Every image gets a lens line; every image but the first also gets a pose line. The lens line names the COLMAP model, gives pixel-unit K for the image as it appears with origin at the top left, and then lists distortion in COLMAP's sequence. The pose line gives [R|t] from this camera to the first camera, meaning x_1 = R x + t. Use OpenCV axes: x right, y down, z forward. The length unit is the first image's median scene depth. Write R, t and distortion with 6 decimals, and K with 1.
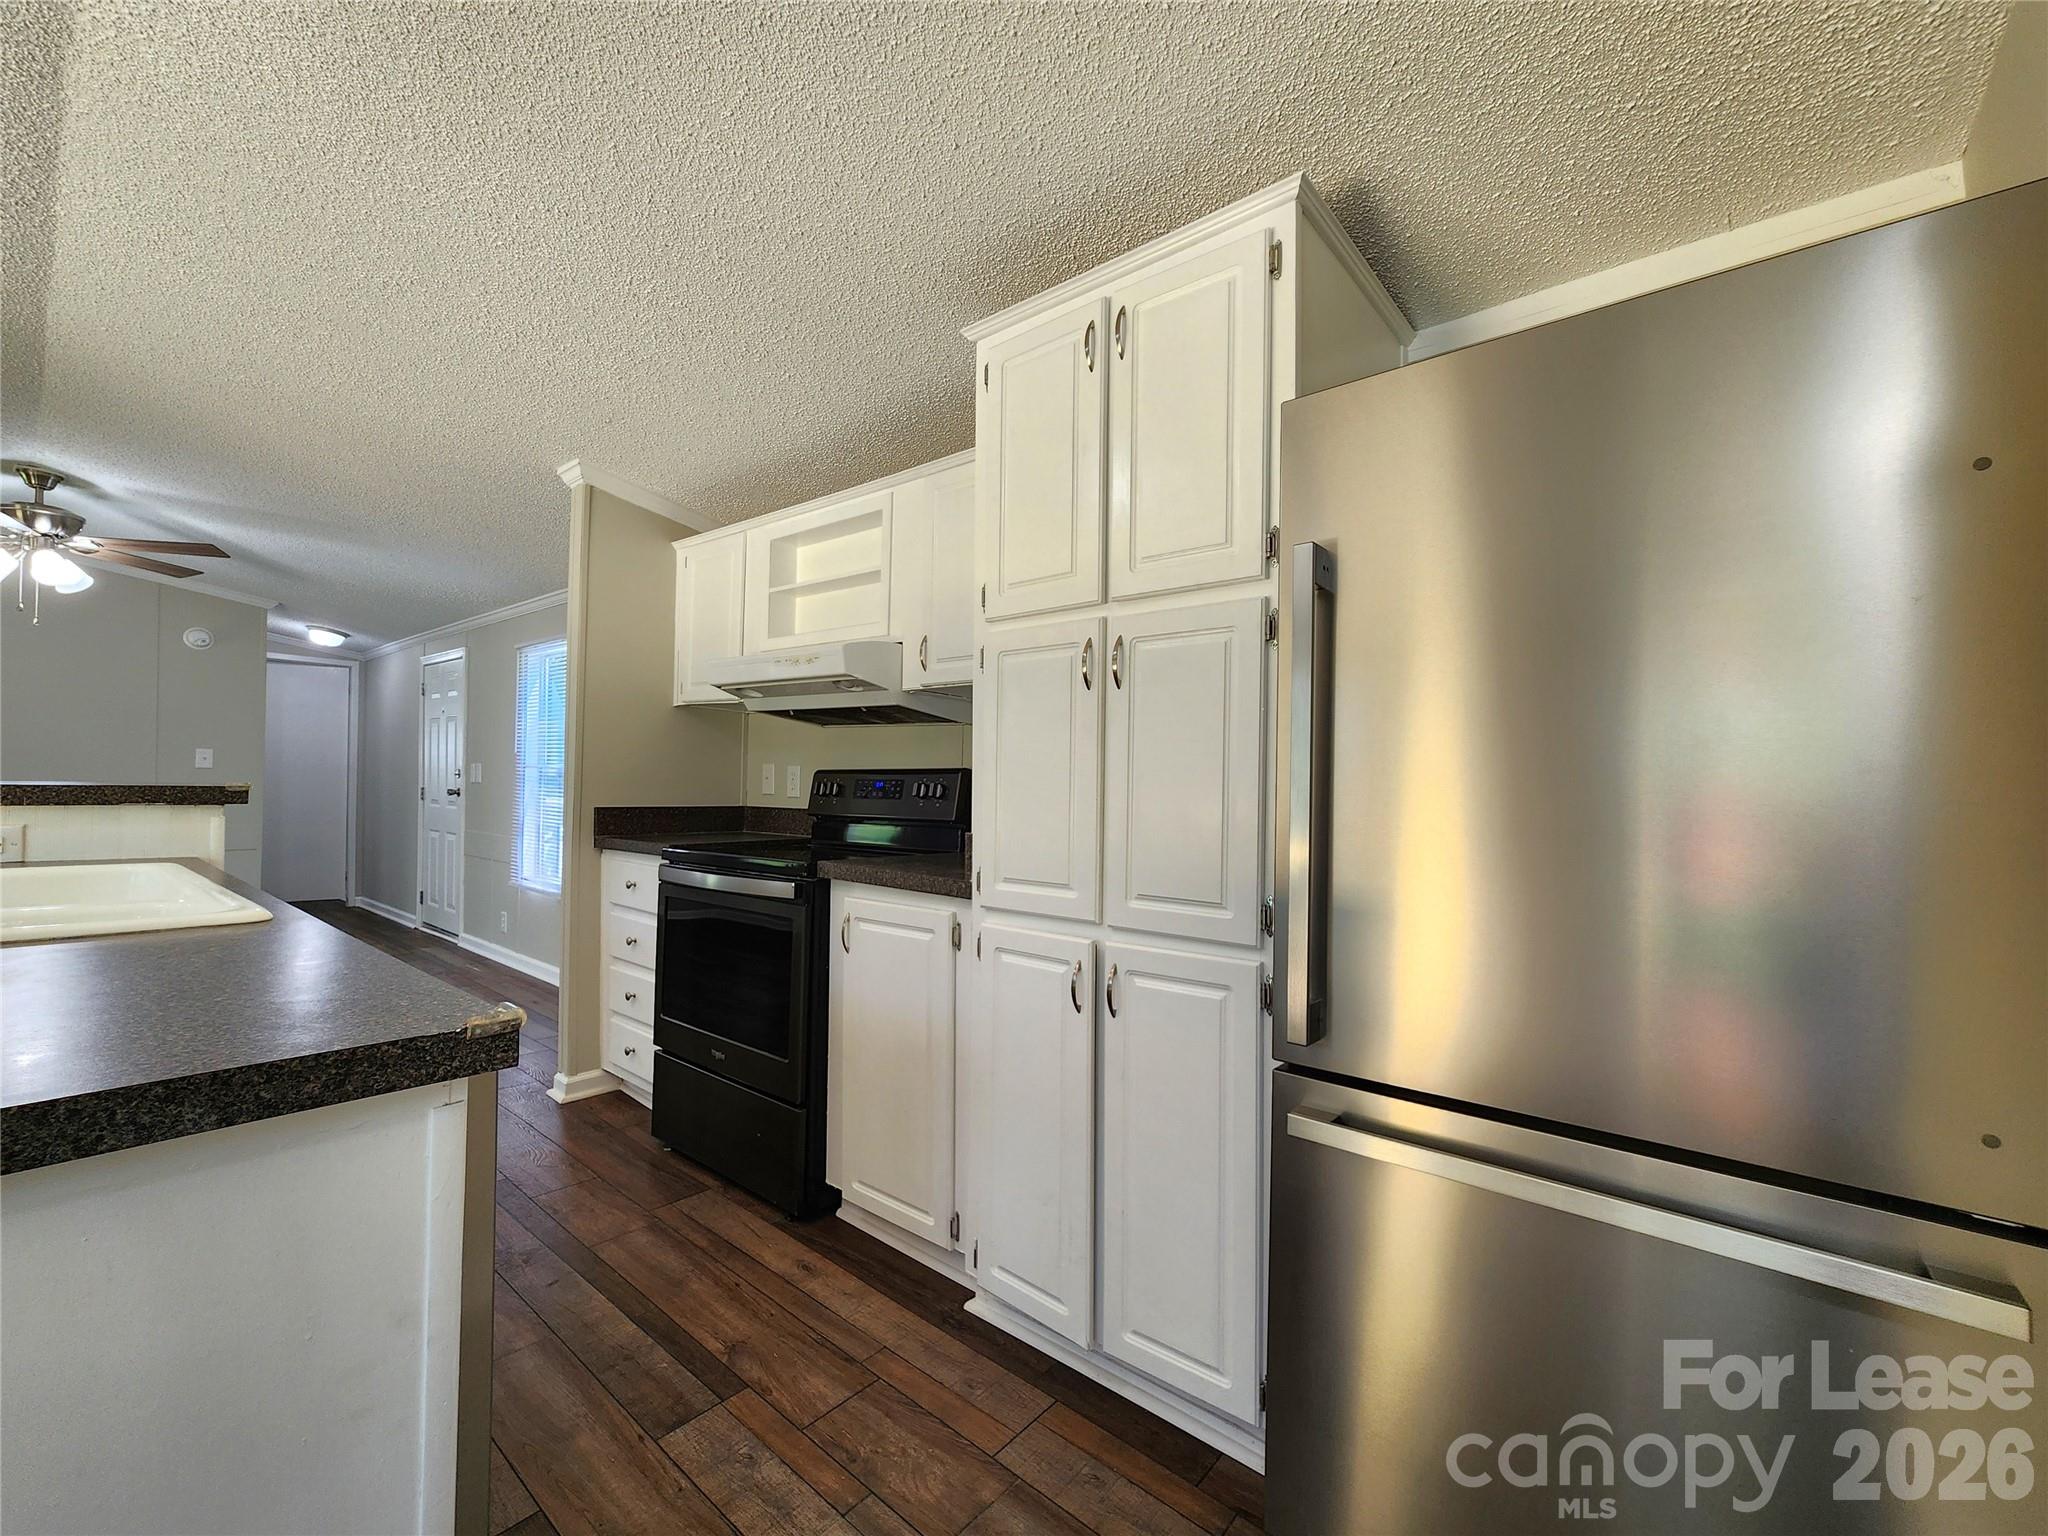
lens RADIAL K [[844.3, 0, 1027.3], [0, 844.3, 773.1], [0, 0, 1]] dist [-0.000810, -0.000485]
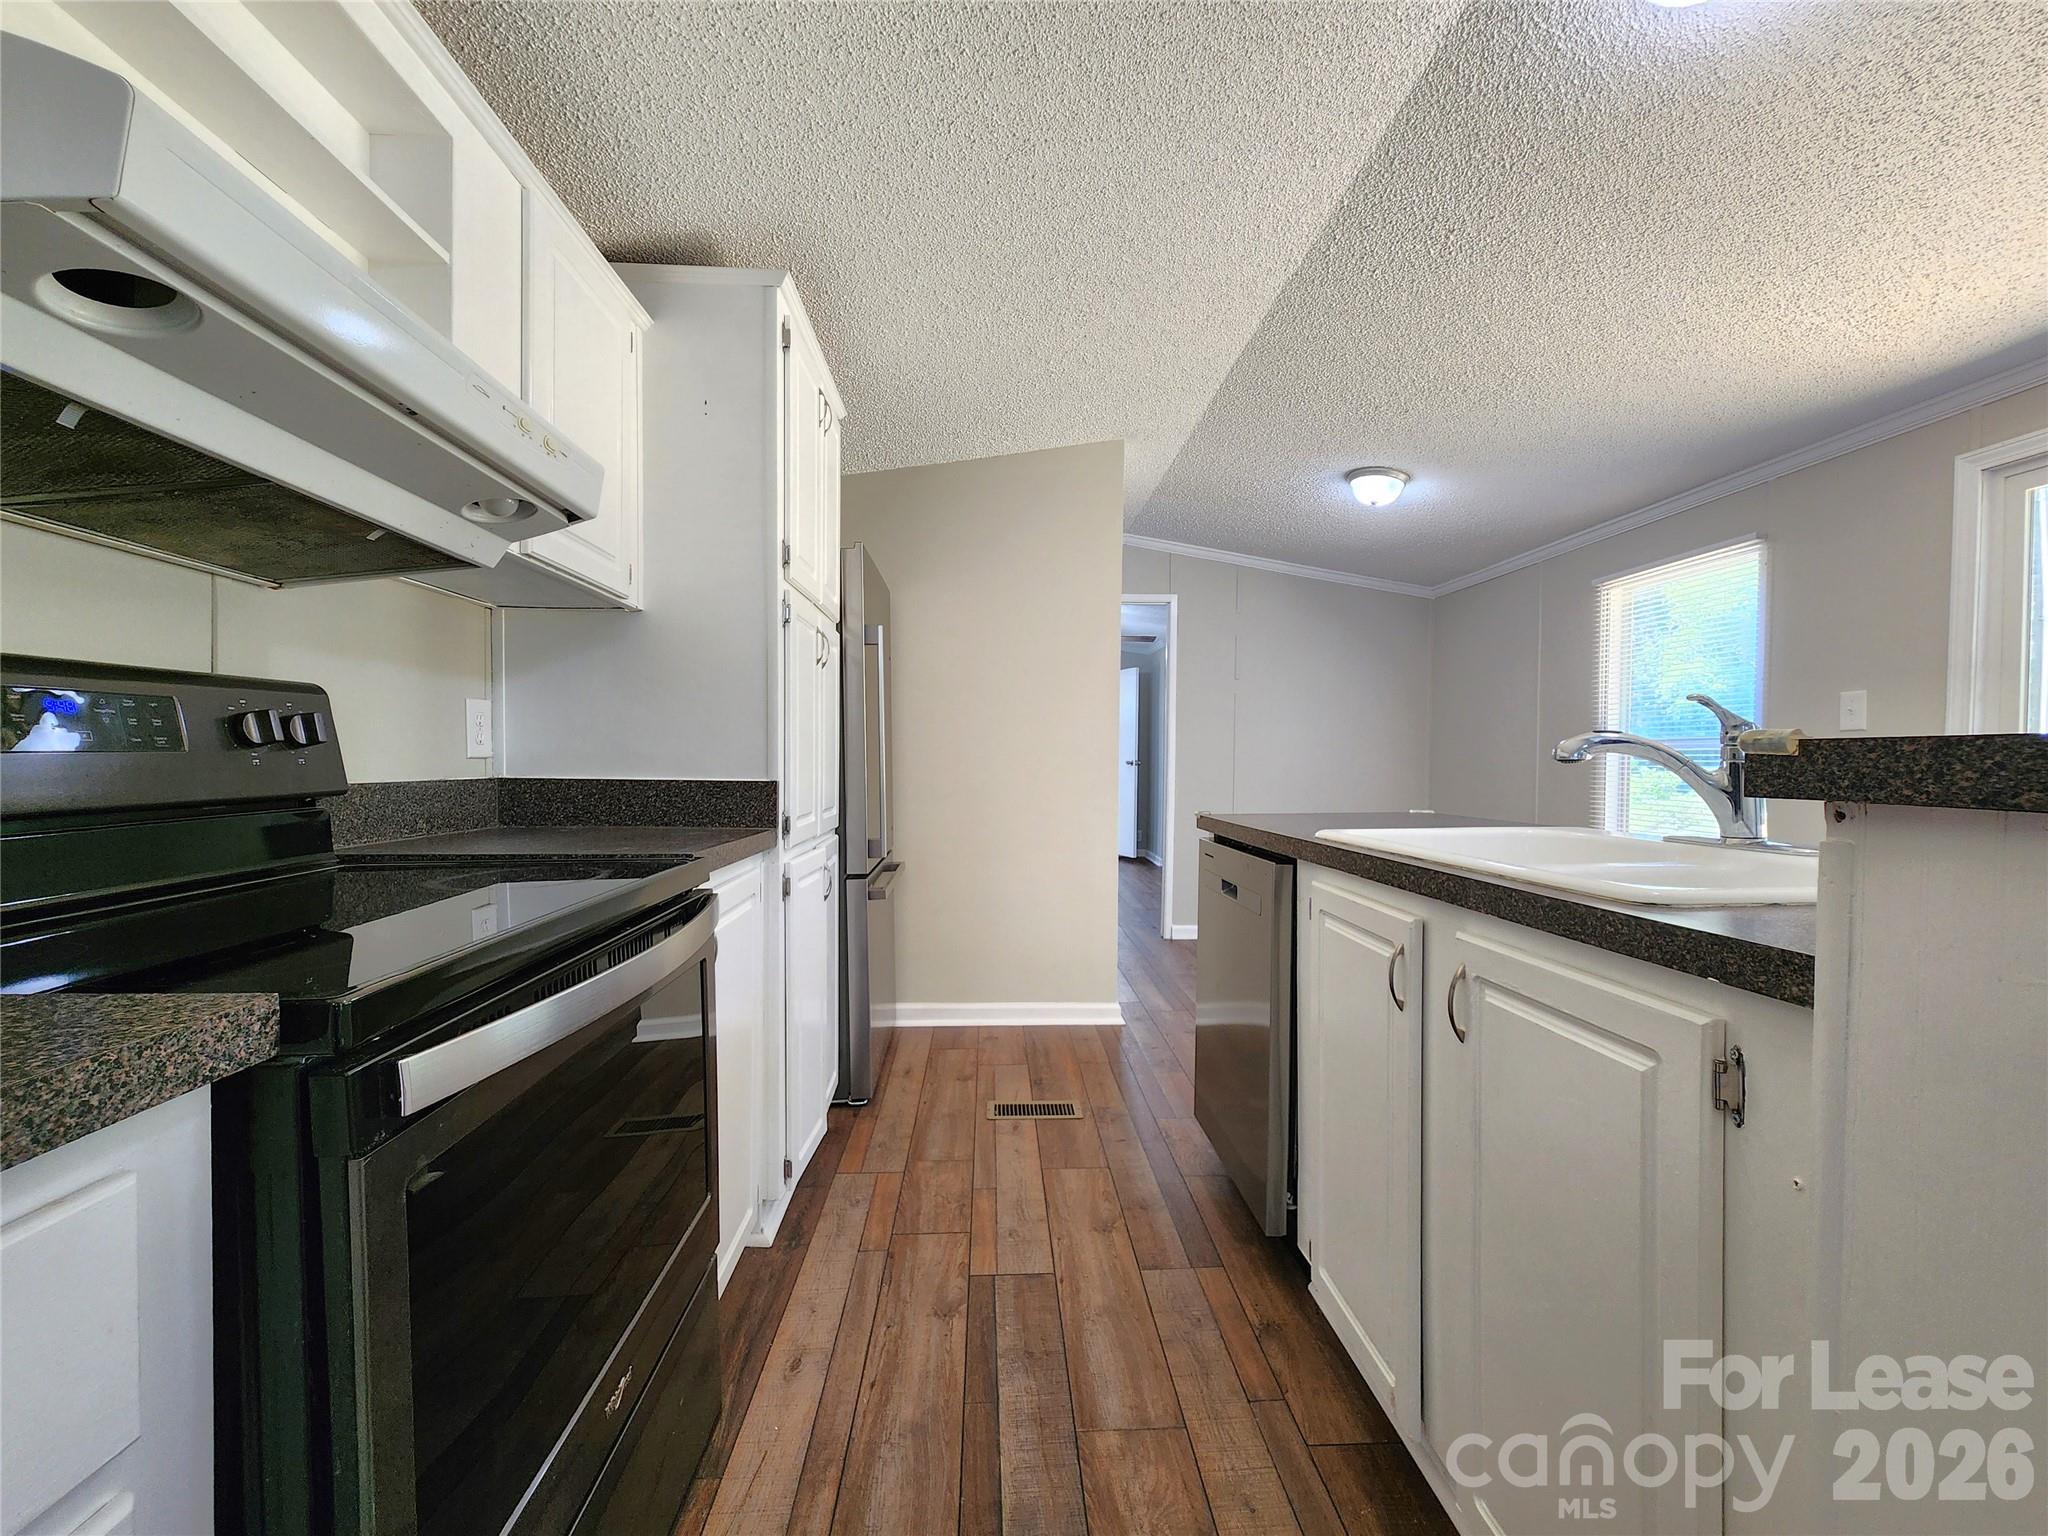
lens RADIAL K [[844.3, 0, 1028.5], [0, 844.3, 770.1], [0, 0, 1]] dist [-0.000810, -0.000485]
pose [[-0.676474, -0.037342, 0.735519, -0.979214], [-0.035031, 0.999215, 0.018511, 0.028759], [-0.735633, -0.013244, -0.677251, 1.417152]]
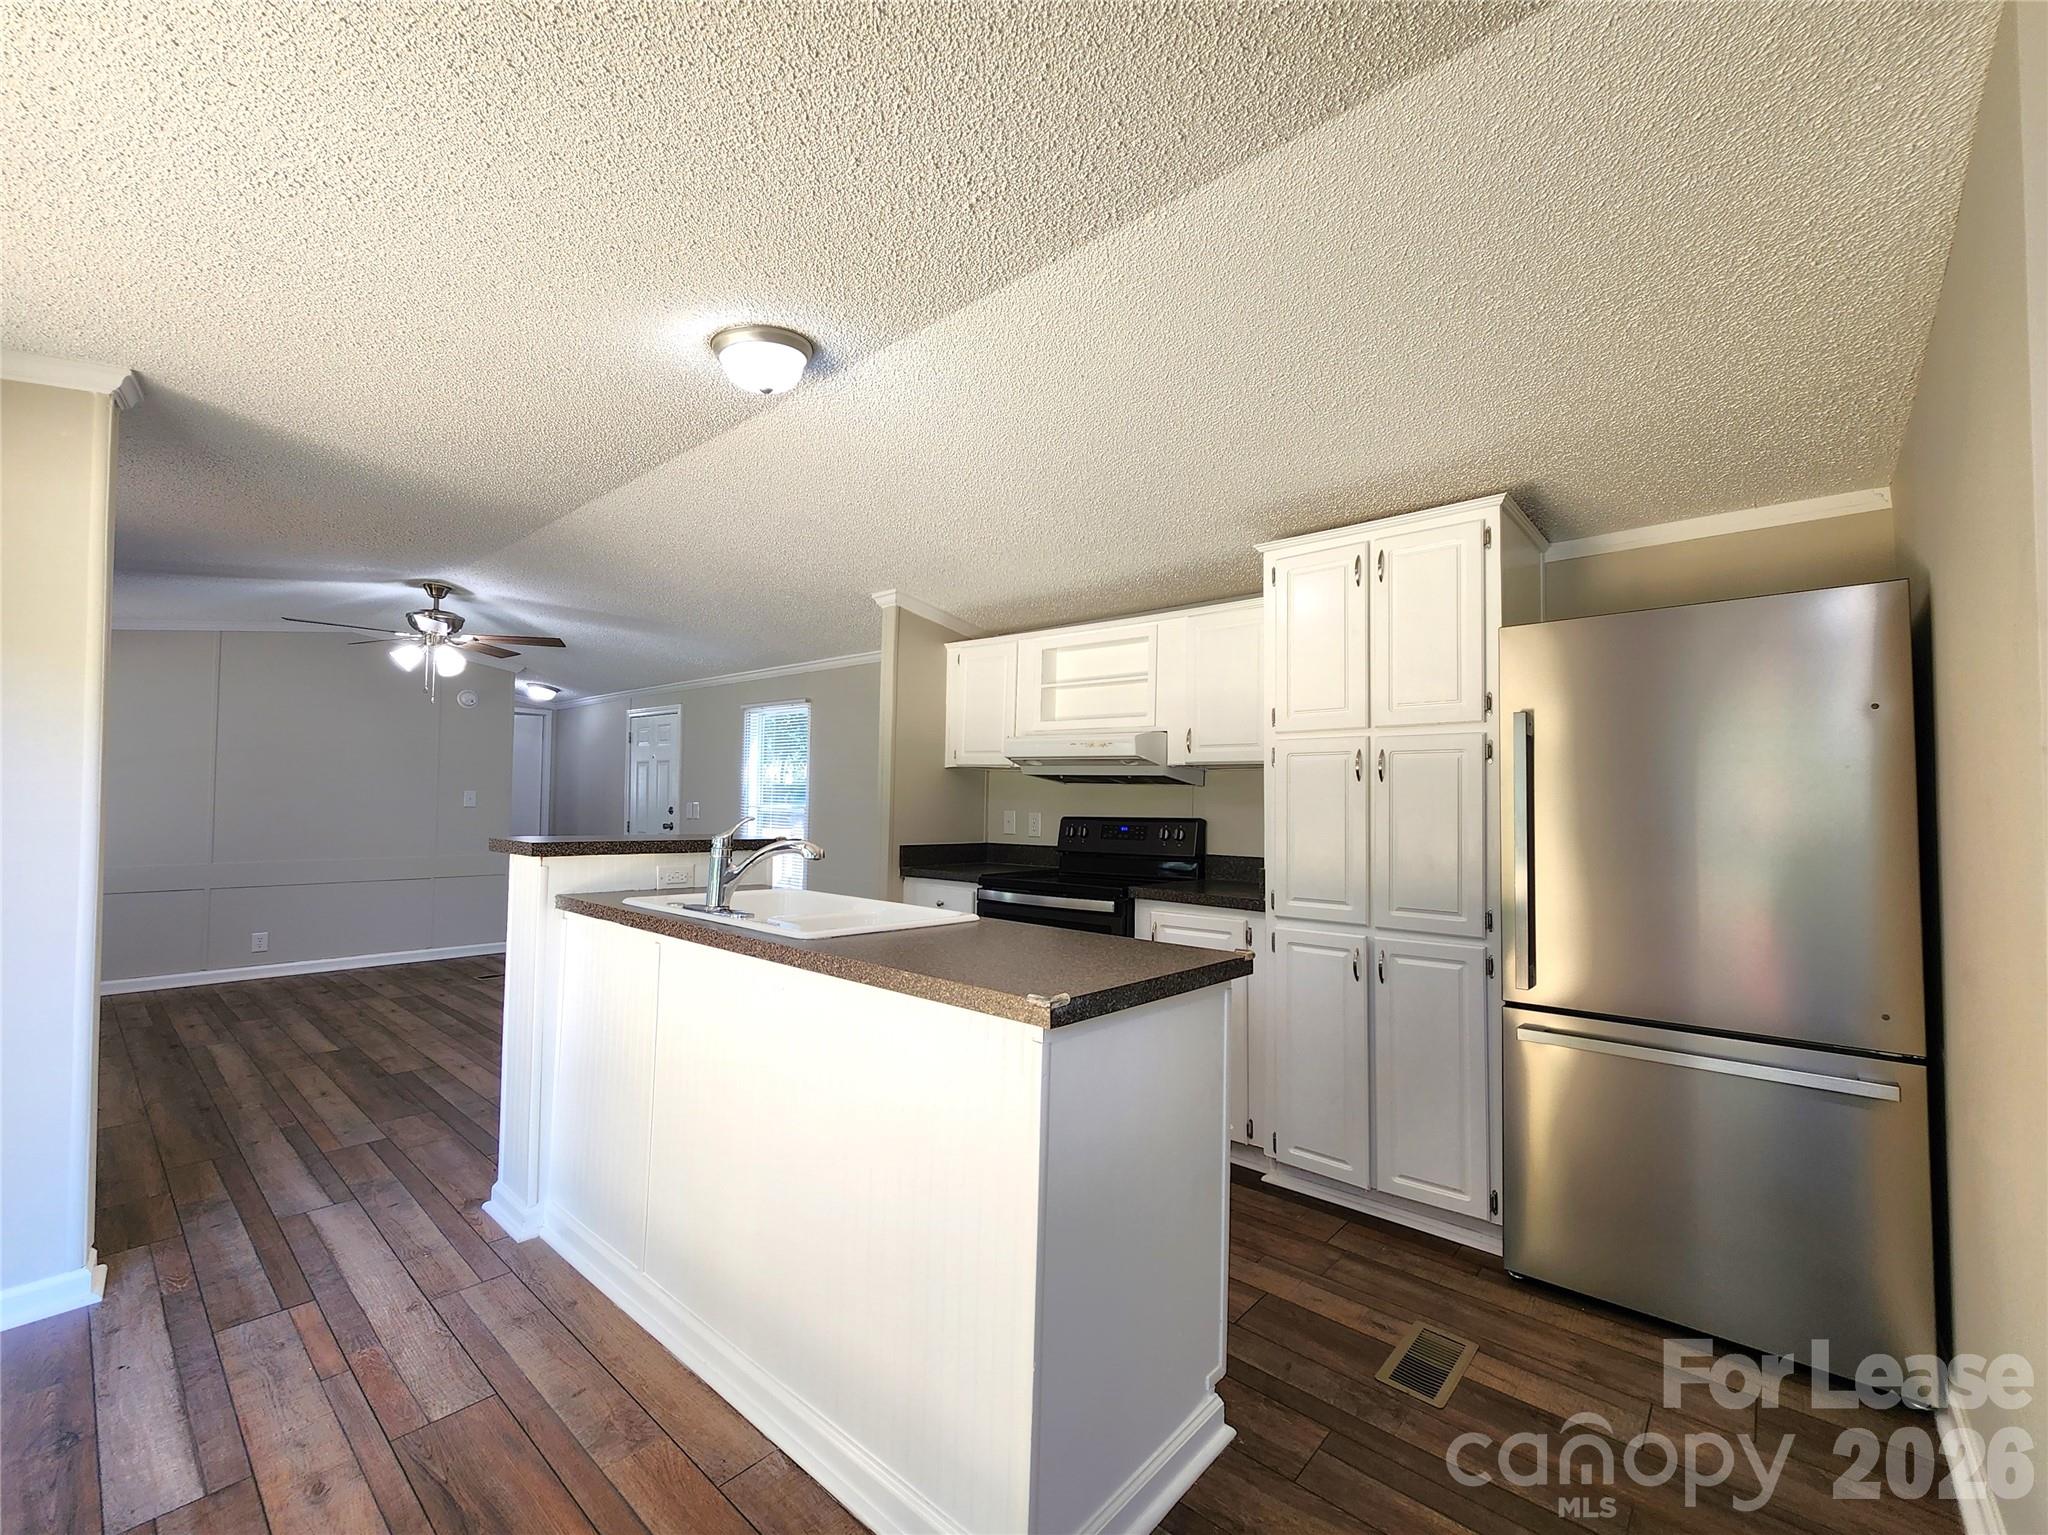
lens RADIAL K [[844.3, 0, 1030.4], [0, 844.3, 771.5], [0, 0, 1]] dist [-0.000810, -0.000485]
pose [[0.999689, -0.002336, -0.024836, -0.440205], [0.001625, 0.999590, -0.028604, -0.060652], [0.024892, 0.028555, 0.999282, -0.541074]]
